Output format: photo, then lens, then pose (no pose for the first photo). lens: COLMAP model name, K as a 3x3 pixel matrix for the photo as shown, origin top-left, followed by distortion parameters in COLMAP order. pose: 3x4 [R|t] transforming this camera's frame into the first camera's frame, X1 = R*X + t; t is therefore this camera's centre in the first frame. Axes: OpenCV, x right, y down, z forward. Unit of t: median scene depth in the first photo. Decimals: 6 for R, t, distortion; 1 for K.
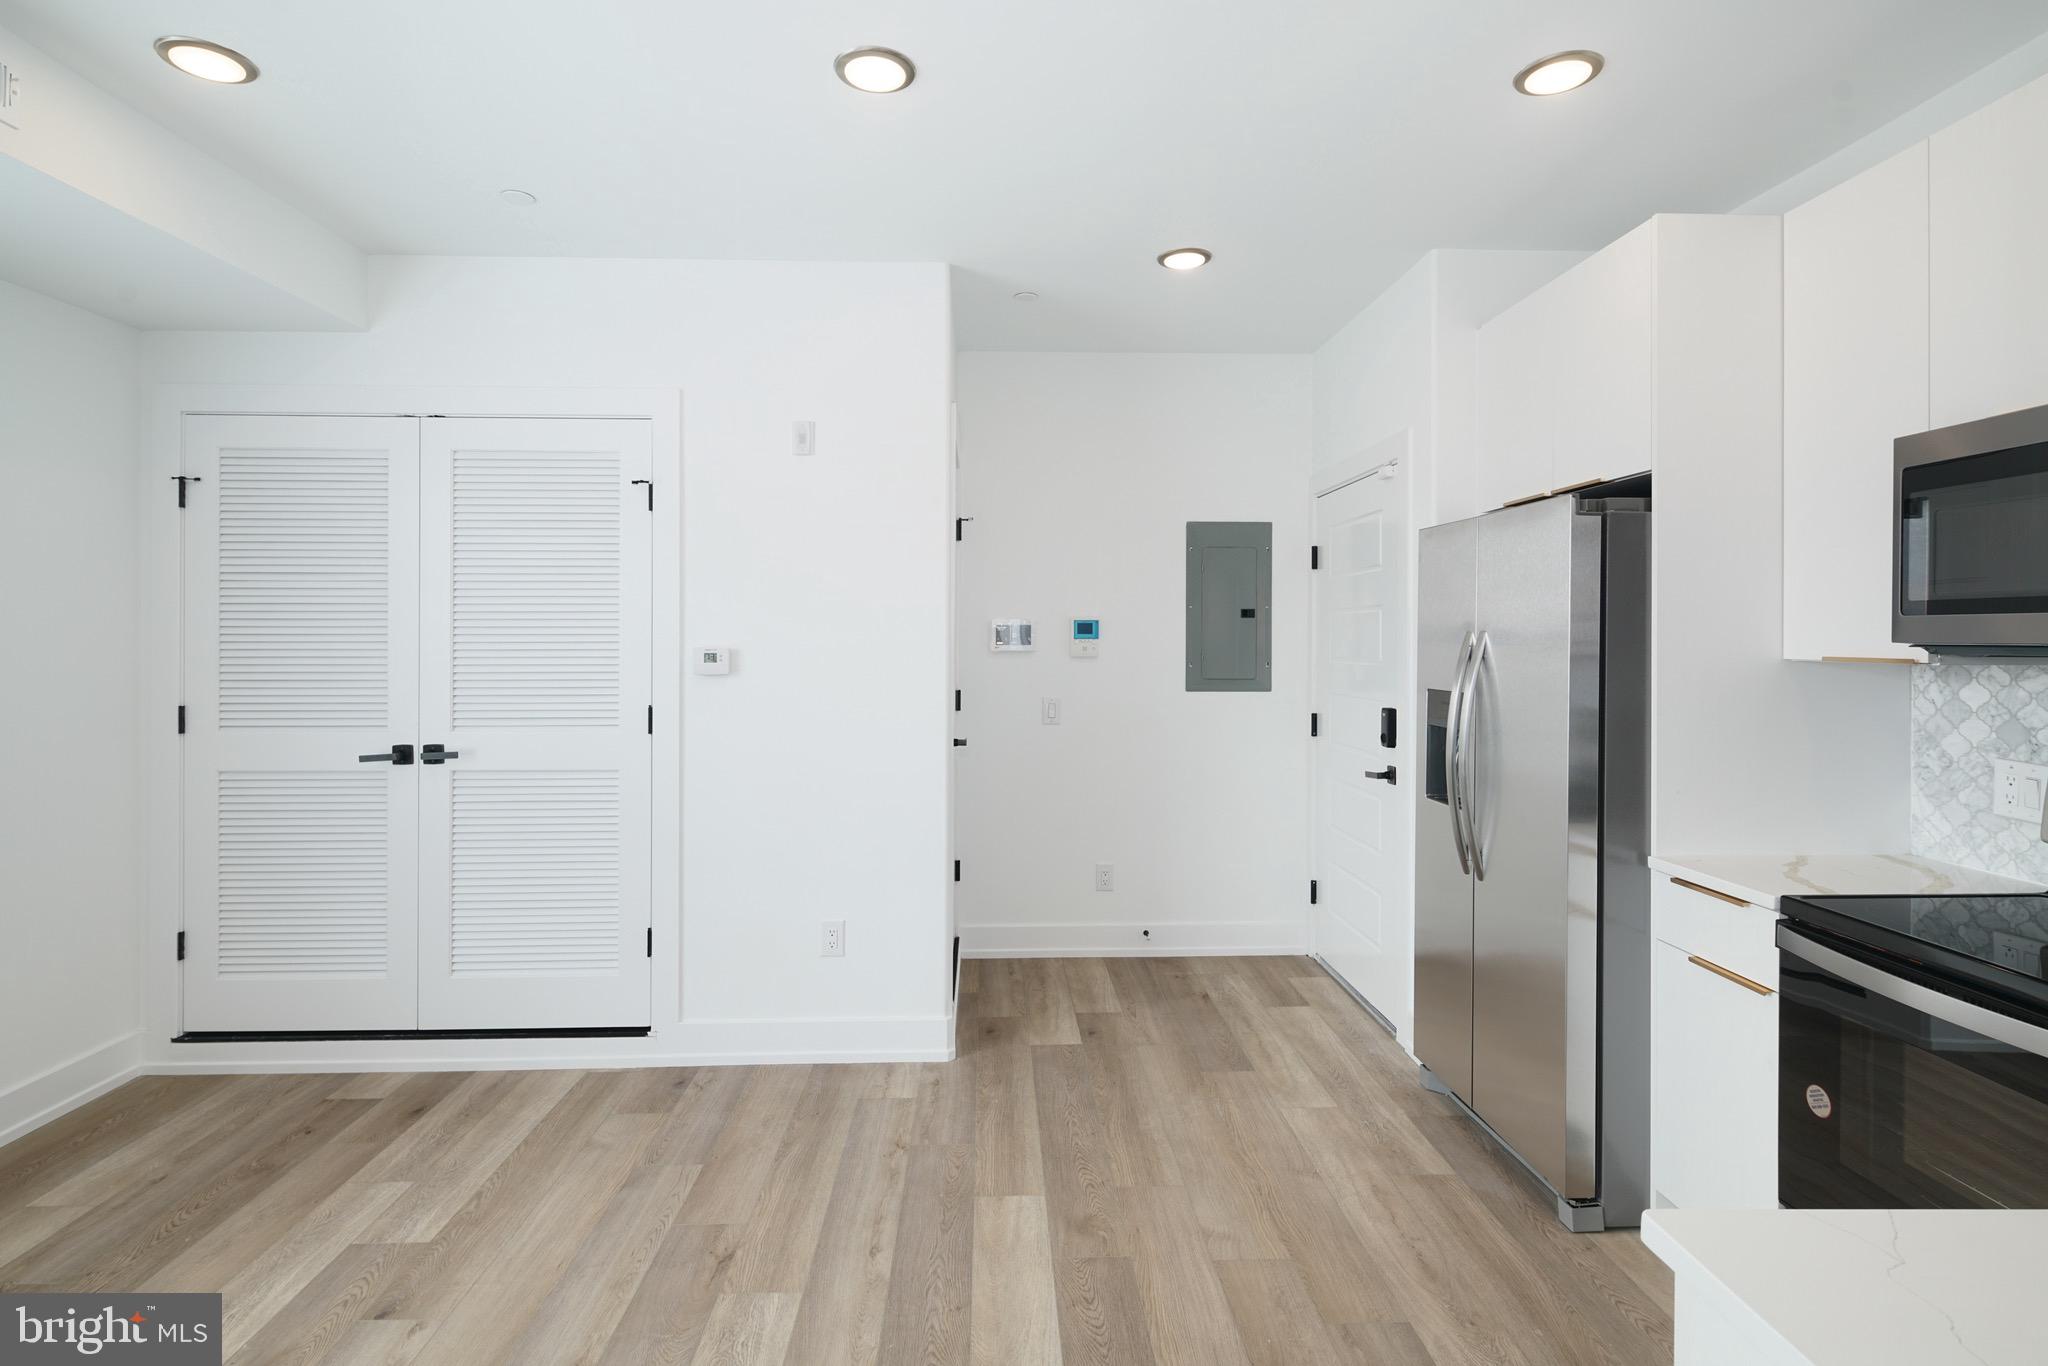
lens RADIAL K [[1017.3, 0, 1018.7], [0, 1017.3, 638.6], [0, 0, 1]] dist [0.000273, 0.000238]
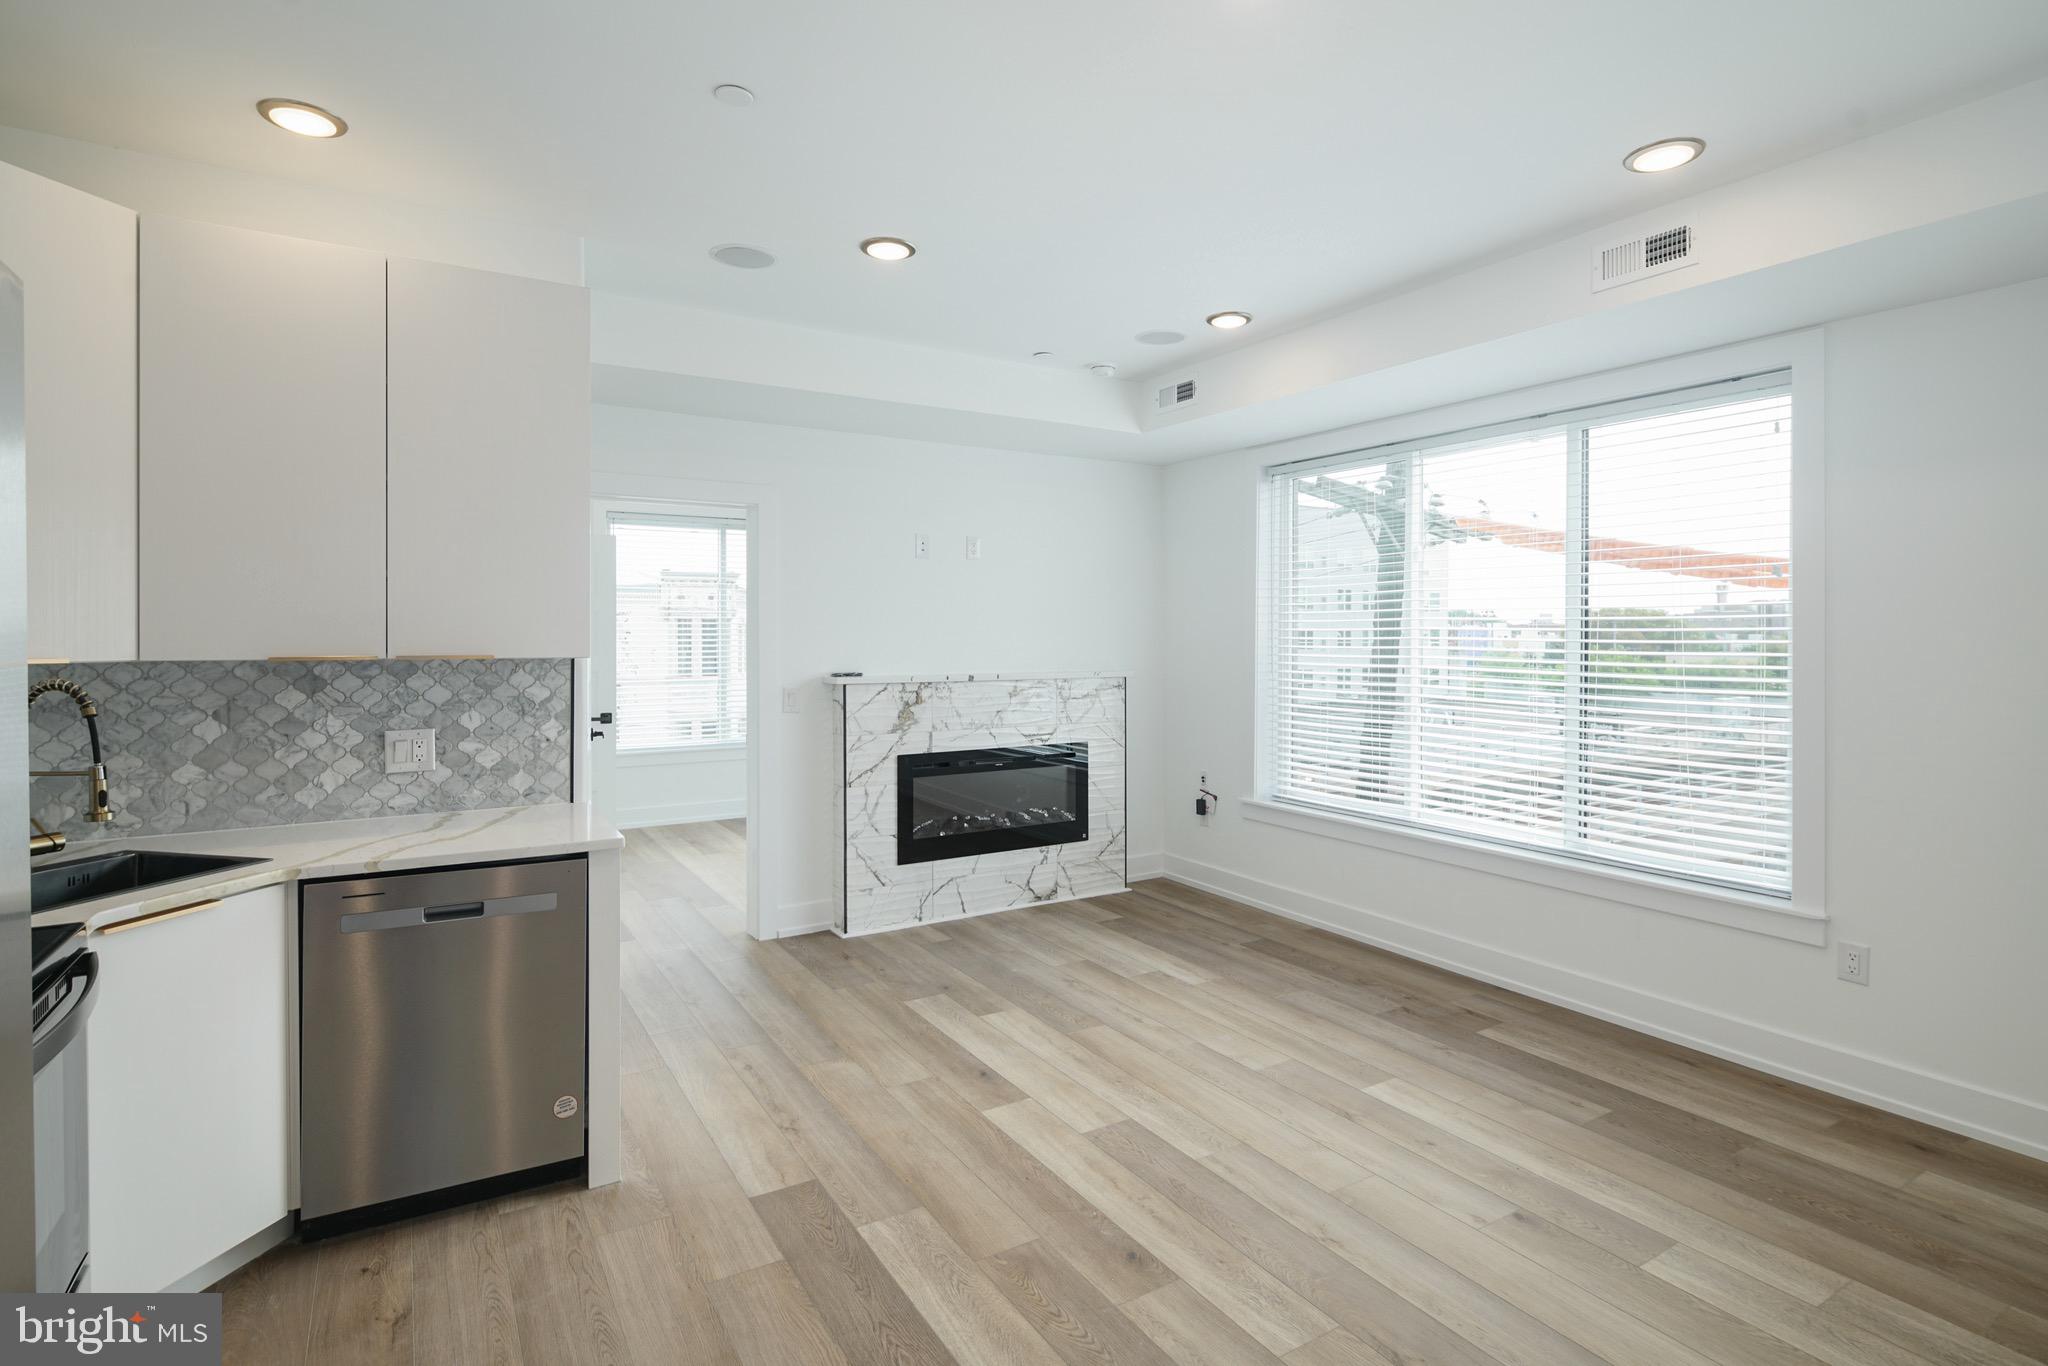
lens RADIAL K [[1017.3, 0, 1018.7], [0, 1017.3, 638.6], [0, 0, 1]] dist [0.000273, 0.000238]
pose [[-0.868781, 0.000304, -0.495196, 0.388070], [-0.002295, 0.999987, 0.004642, -0.004849], [0.495191, 0.005169, -0.868769, 1.472384]]
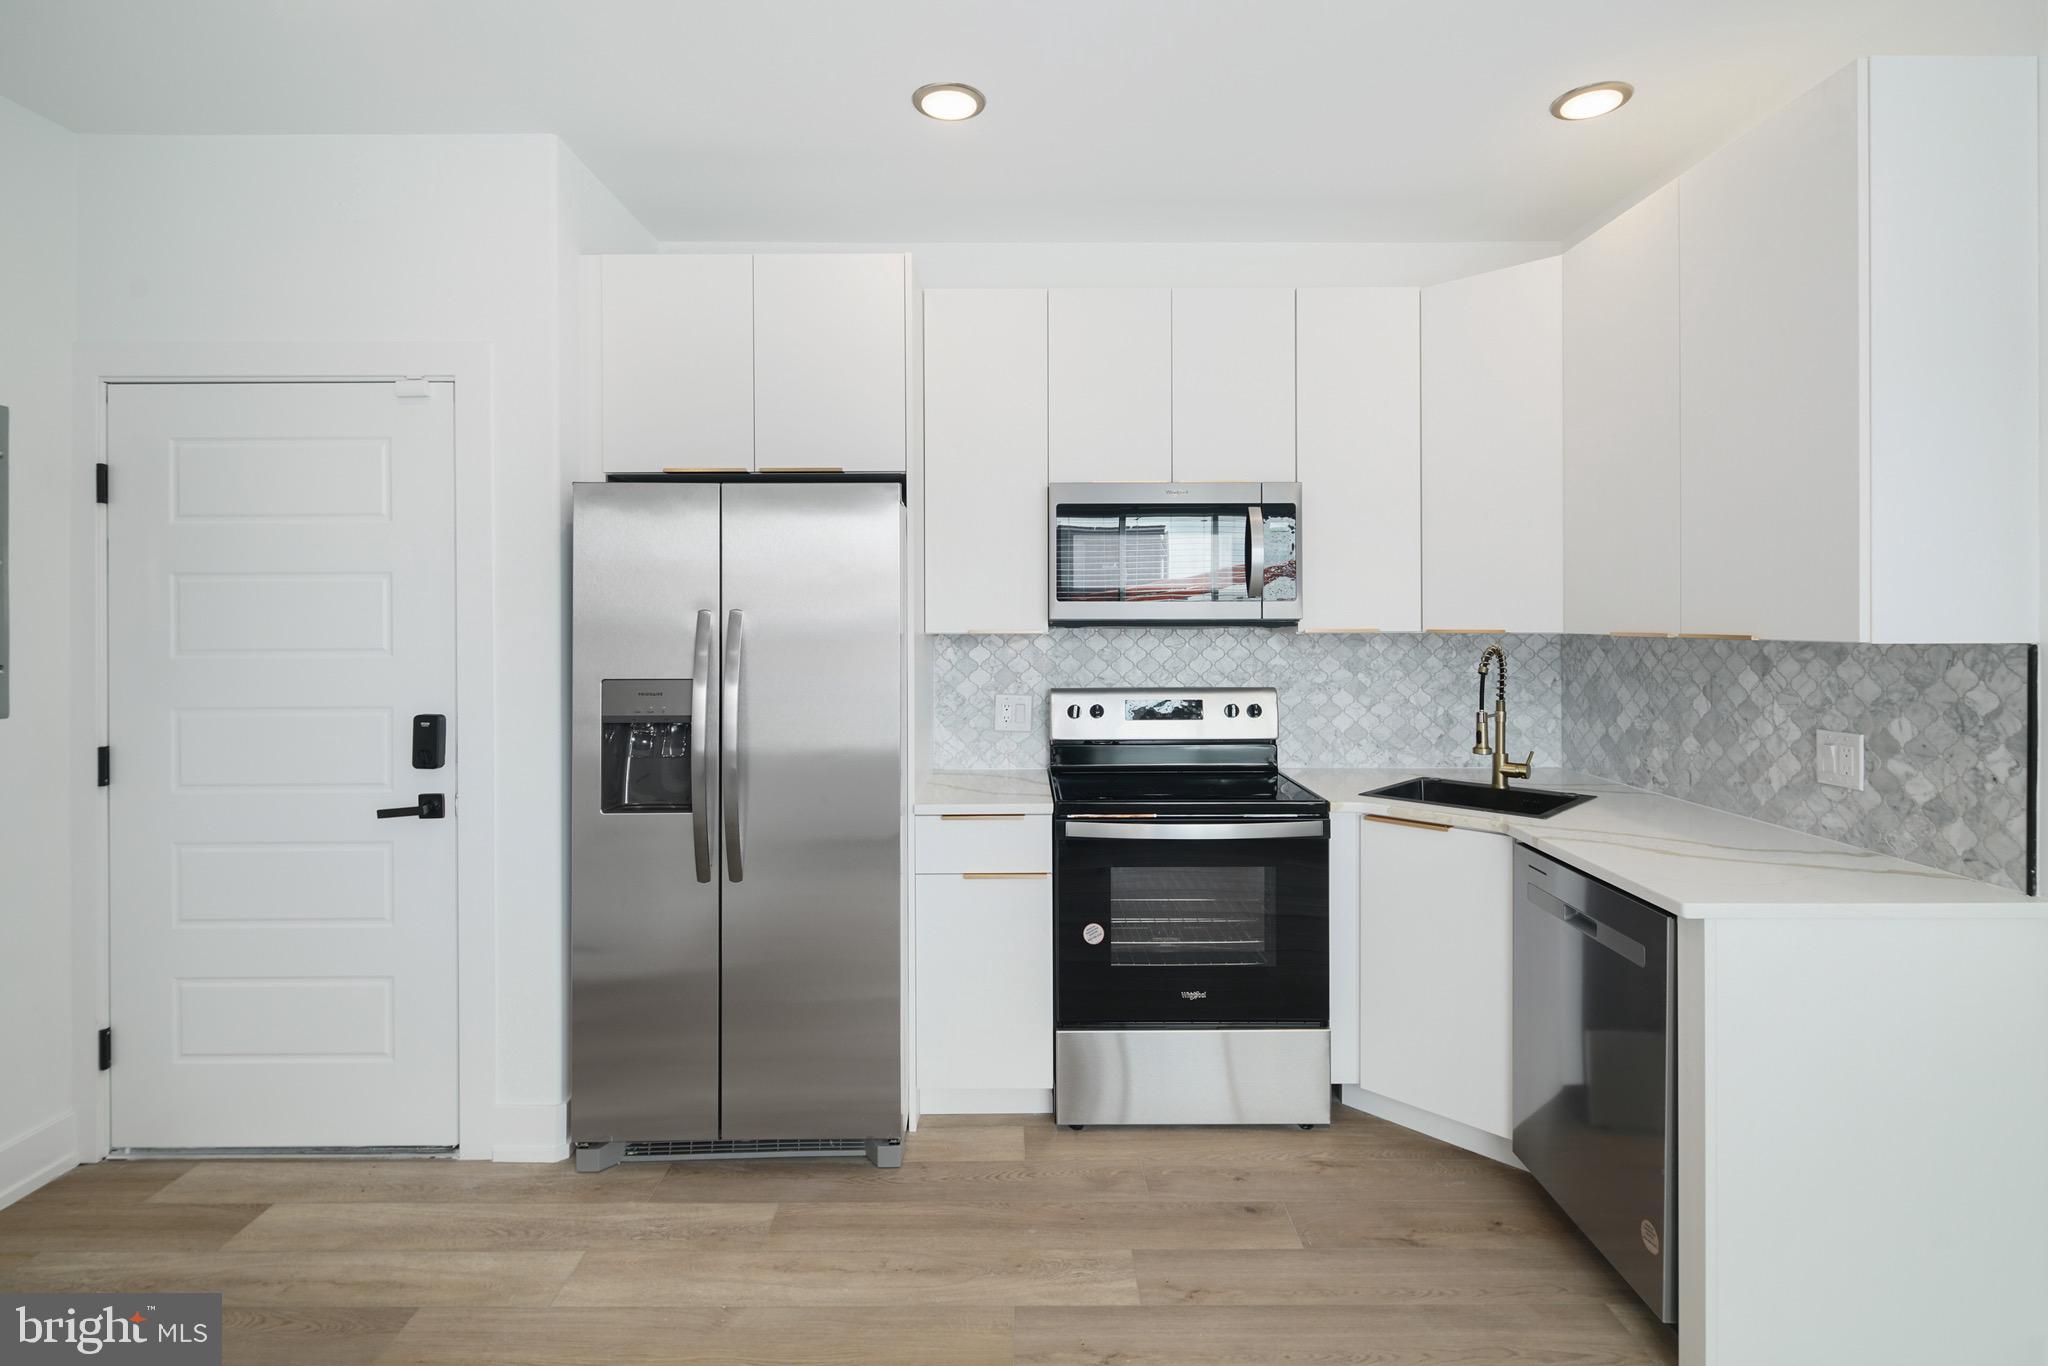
lens RADIAL K [[999.1, 0, 1025.2], [0, 999.1, 620.9], [0, 0, 1]] dist [-0.000486, -0.000606]
pose [[0.029739, -0.001975, 0.999556, -0.490609], [0.005119, 0.999985, 0.001824, 0.003374], [-0.999545, 0.005062, 0.029749, 0.803967]]
